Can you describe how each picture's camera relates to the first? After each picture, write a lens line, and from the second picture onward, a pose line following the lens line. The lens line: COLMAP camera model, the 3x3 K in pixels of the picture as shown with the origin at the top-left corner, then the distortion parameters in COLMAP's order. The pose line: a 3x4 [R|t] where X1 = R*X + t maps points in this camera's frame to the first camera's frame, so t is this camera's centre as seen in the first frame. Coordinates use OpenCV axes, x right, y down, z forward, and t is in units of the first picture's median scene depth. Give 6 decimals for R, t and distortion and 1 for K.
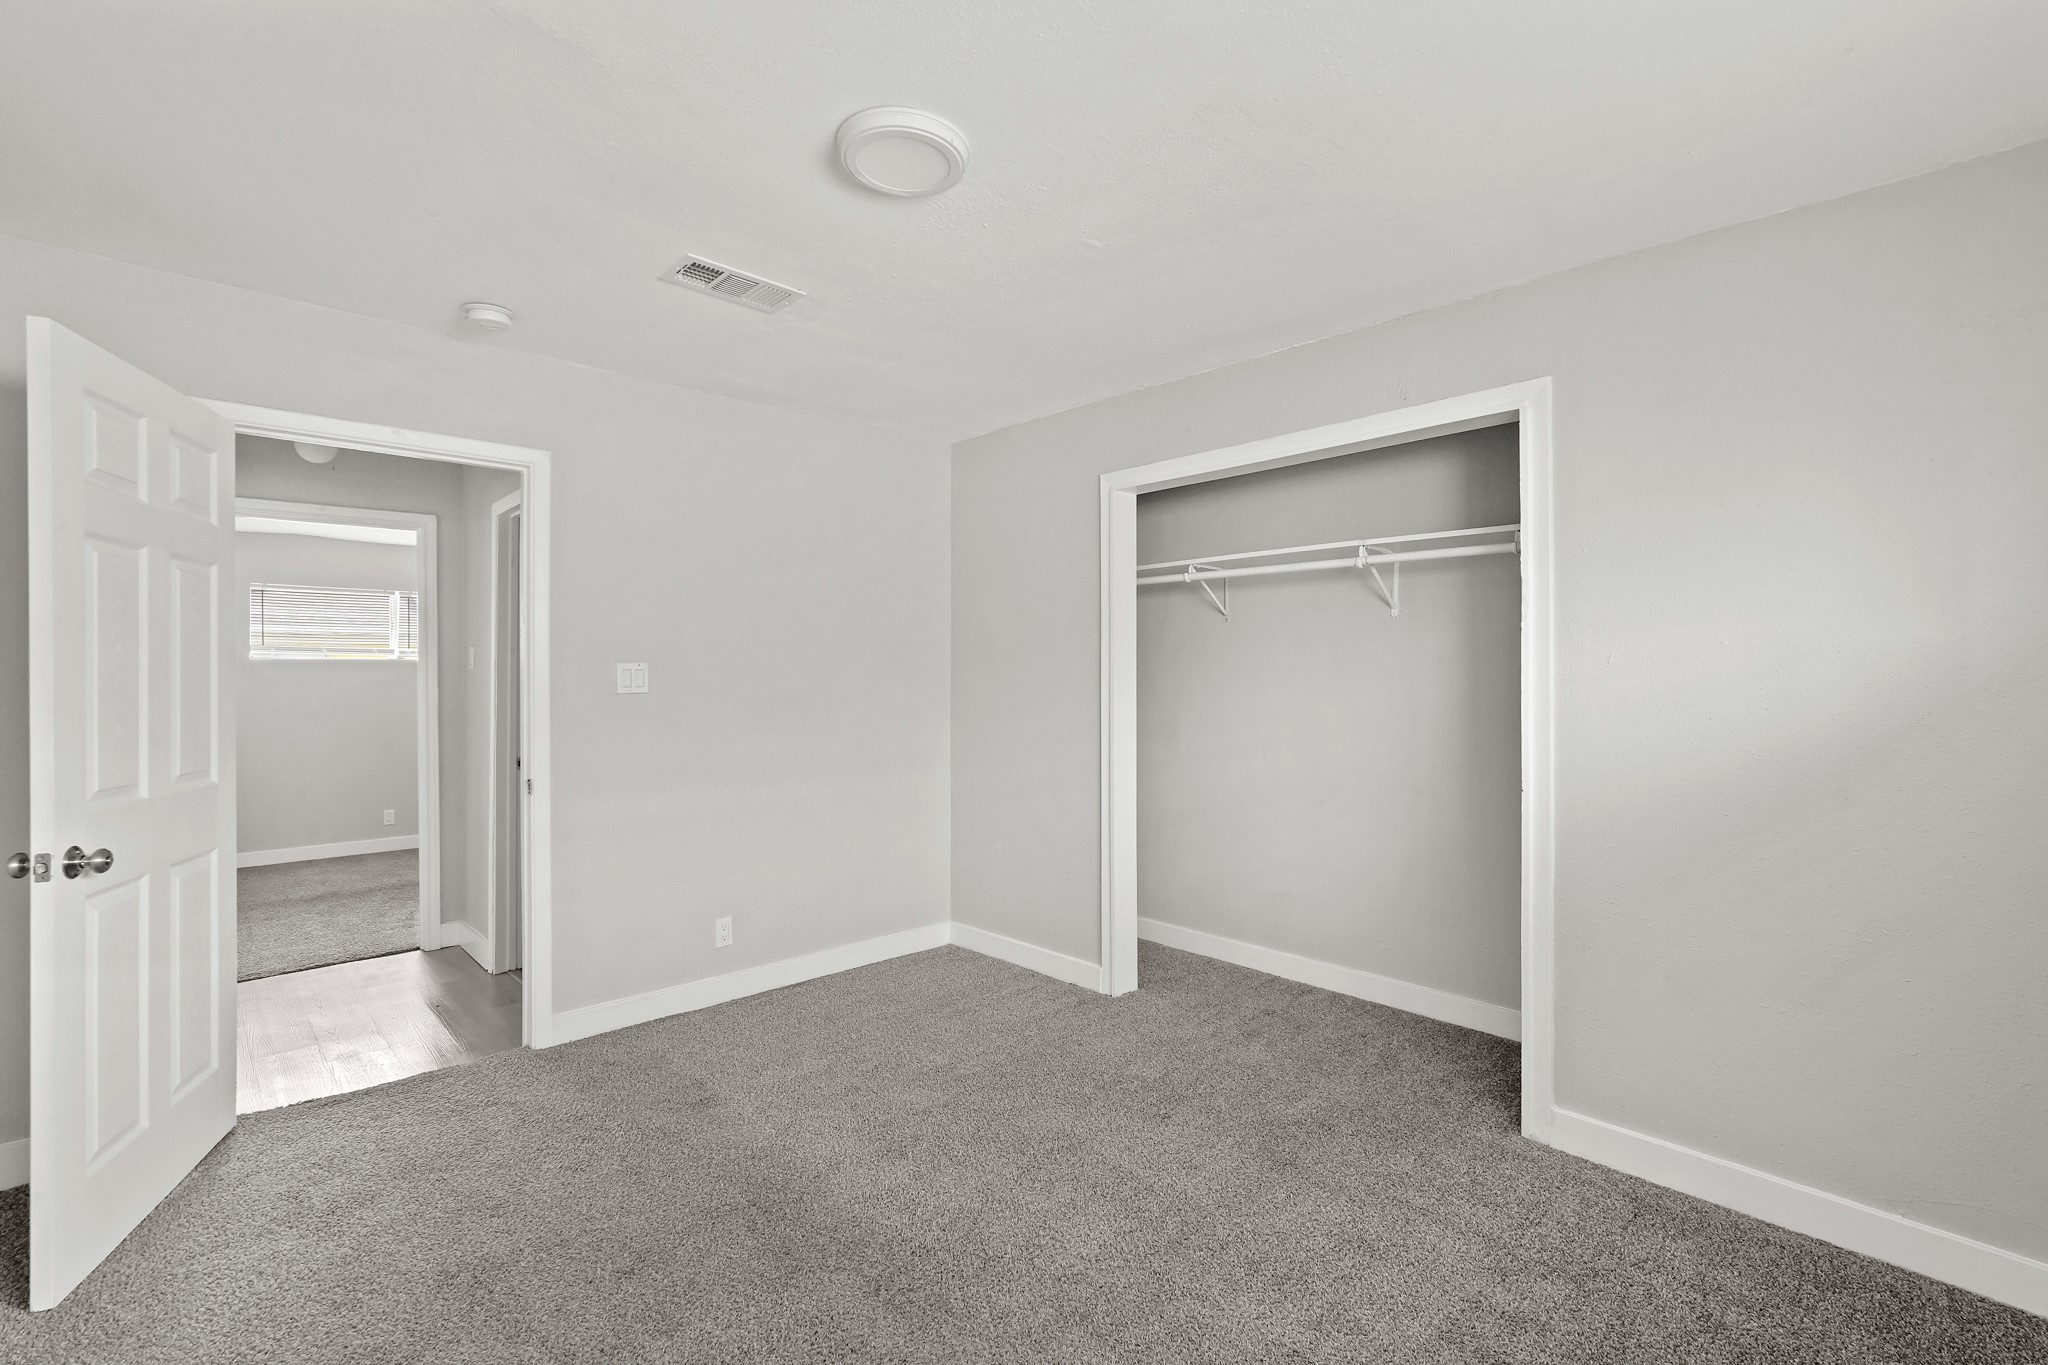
lens RADIAL K [[919.0, 0, 1027.6], [0, 919.0, 659.5], [0, 0, 1]] dist [0.000641, 0.000152]
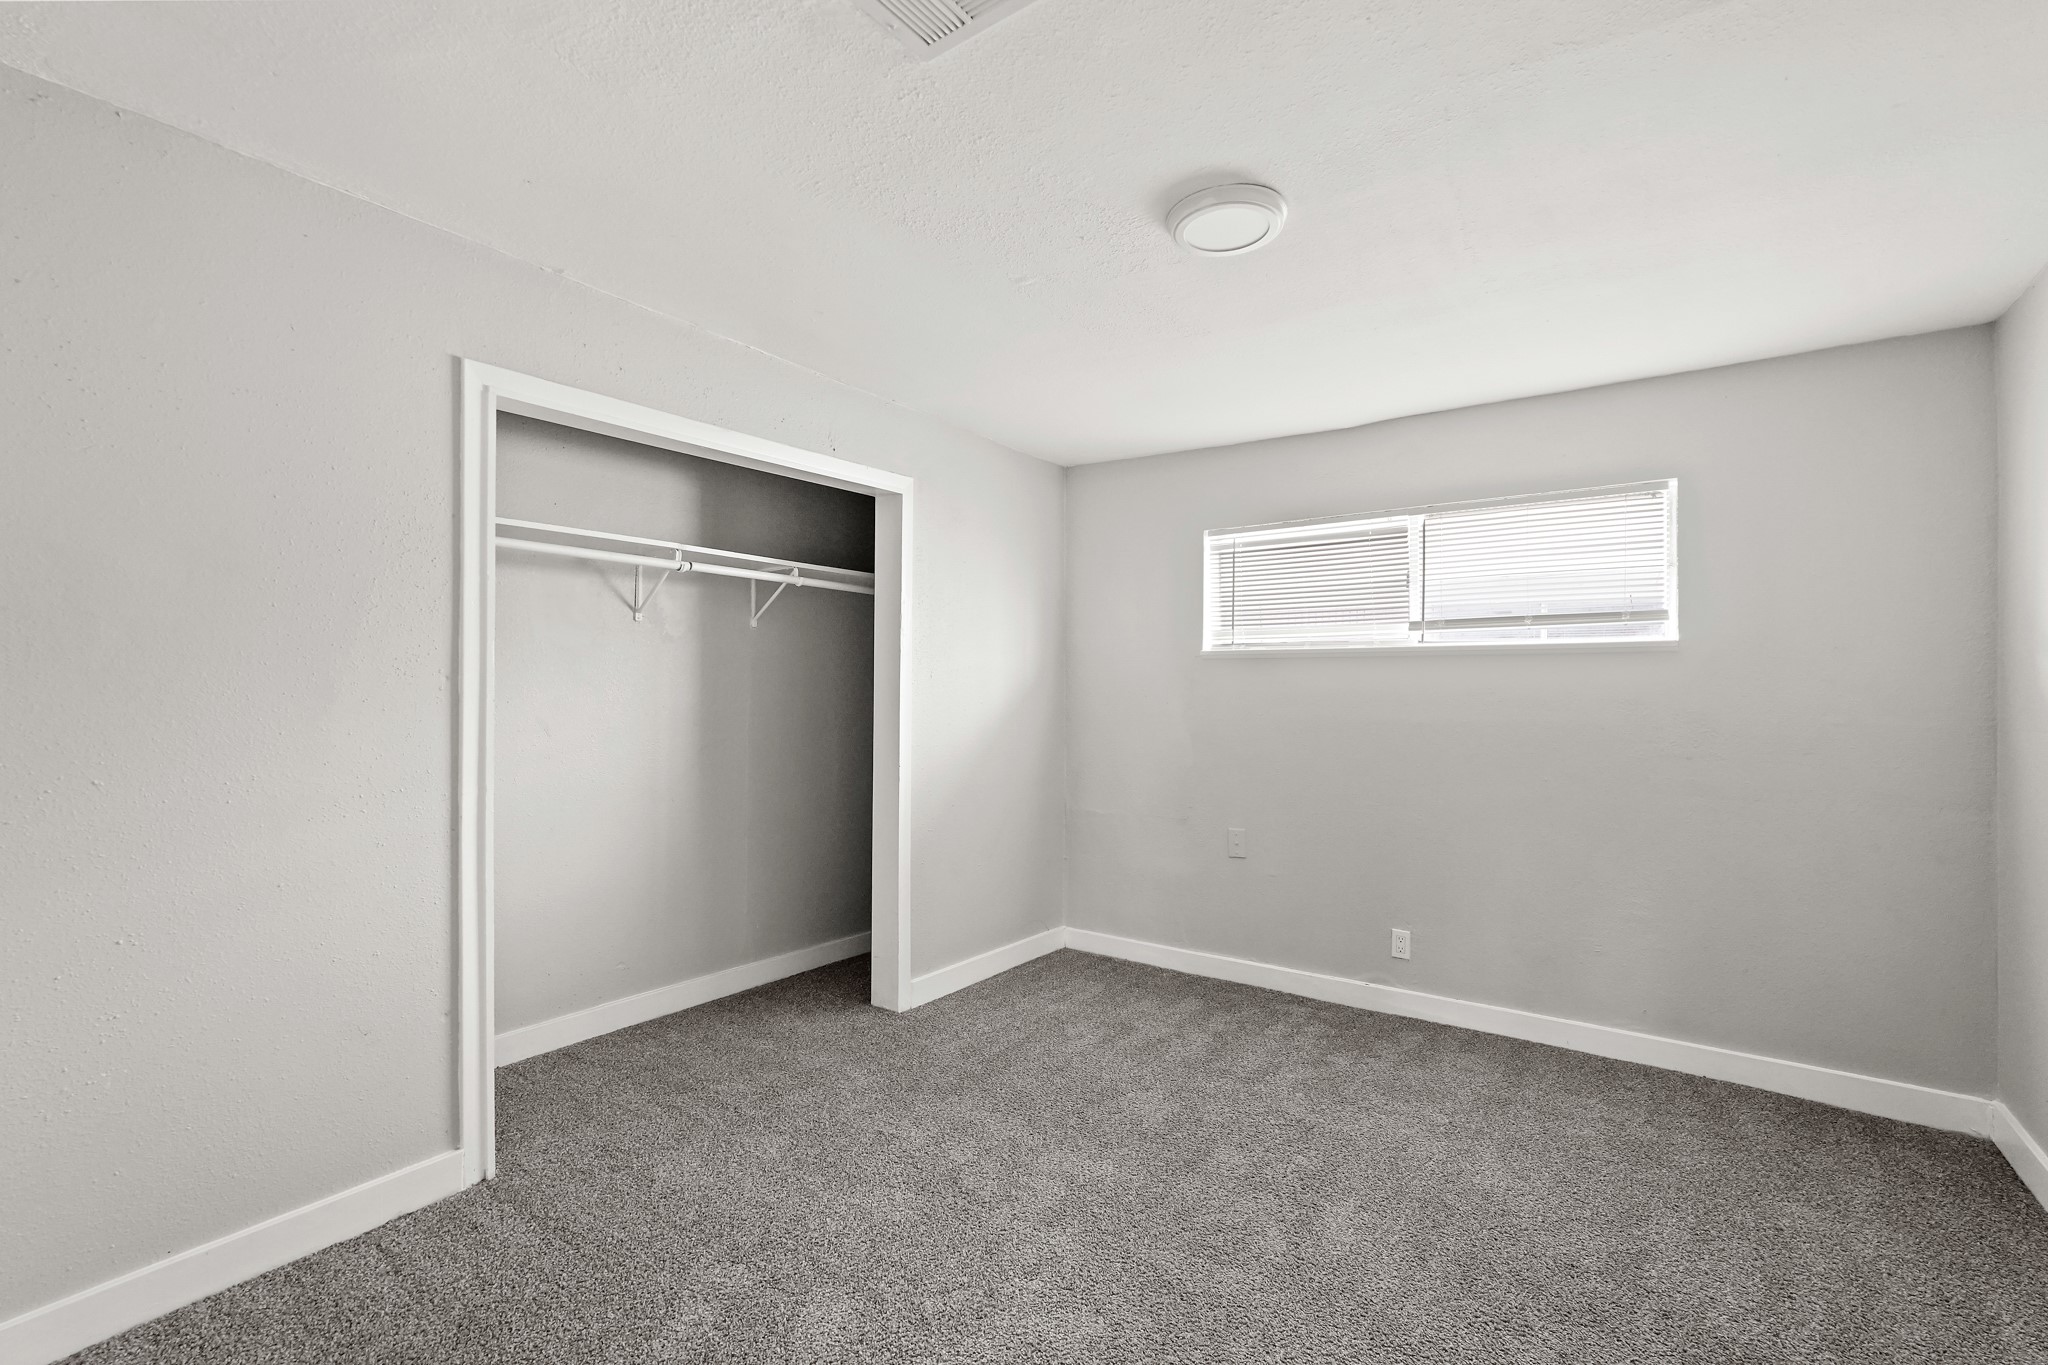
lens RADIAL K [[919.0, 0, 1027.6], [0, 919.0, 659.5], [0, 0, 1]] dist [0.000641, 0.000152]
pose [[-0.194149, 0.022613, 0.980711, -0.654439], [-0.025122, 0.999292, -0.028014, 0.011133], [-0.980650, -0.030076, -0.193443, 0.805200]]
